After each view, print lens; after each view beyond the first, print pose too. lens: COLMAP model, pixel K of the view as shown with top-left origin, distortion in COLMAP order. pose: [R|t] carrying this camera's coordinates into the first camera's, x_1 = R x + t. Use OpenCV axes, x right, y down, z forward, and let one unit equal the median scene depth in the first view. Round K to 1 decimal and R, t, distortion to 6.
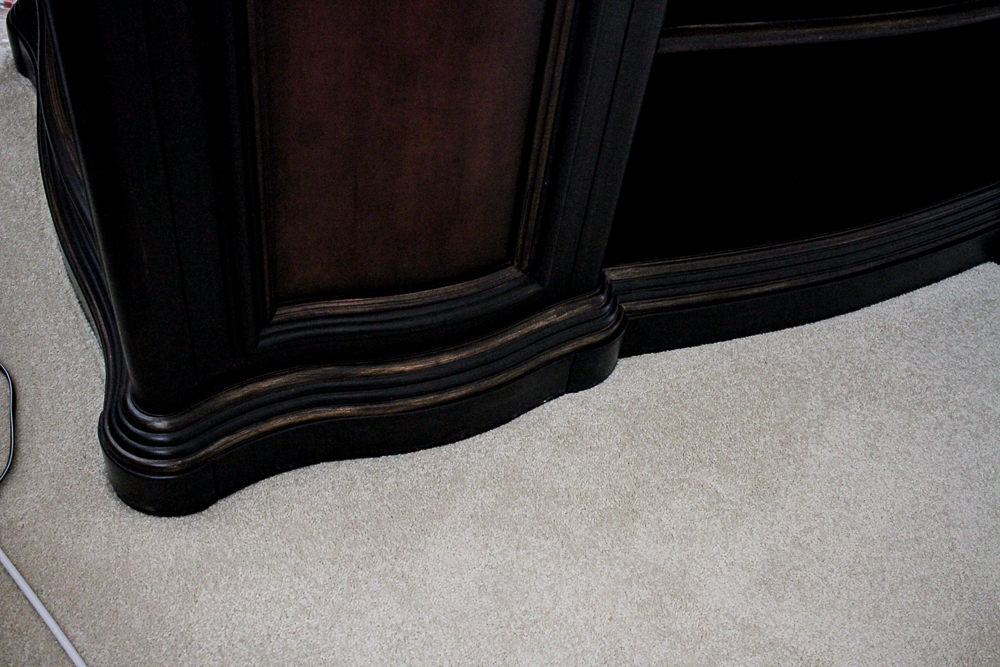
lens RADIAL K [[1107.8, 0, 495.4], [0, 1107.8, 335.4], [0, 0, 1]] dist [-0.135861, 0.134522]
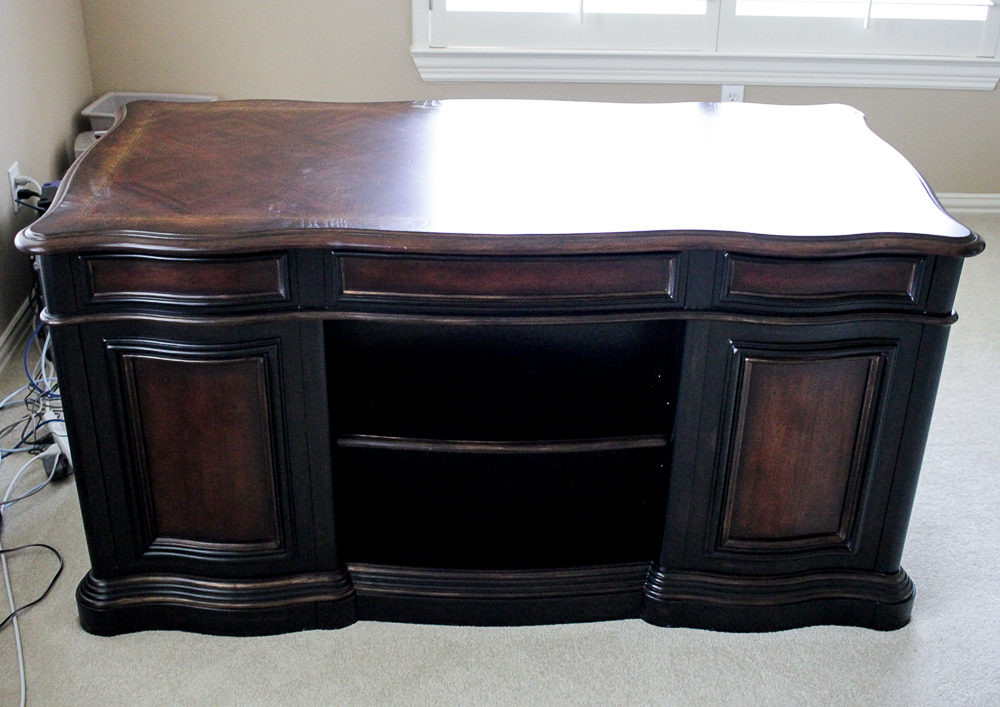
lens RADIAL K [[1247.8, 0, 487.0], [0, 1247.8, 339.8], [0, 0, 1]] dist [-0.122580, 0.093651]
pose [[0.929924, 0.079670, -0.359018, 0.946762], [-0.211112, 0.915016, -0.343768, 0.240421], [0.301120, 0.395472, 0.867715, -0.806197]]
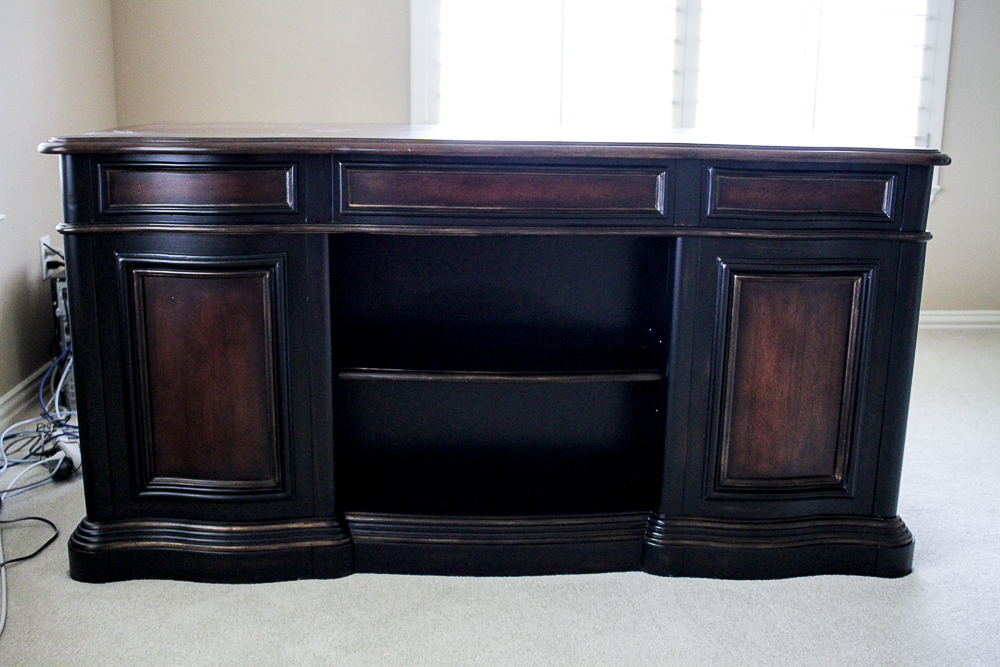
lens RADIAL K [[1107.8, 0, 495.4], [0, 1107.8, 335.4], [0, 0, 1]] dist [-0.135861, 0.134522]
pose [[0.938008, -0.014238, -0.346321, 0.889768], [-0.195150, 0.804052, -0.561620, 0.625190], [0.286456, 0.594389, 0.751429, -0.436998]]
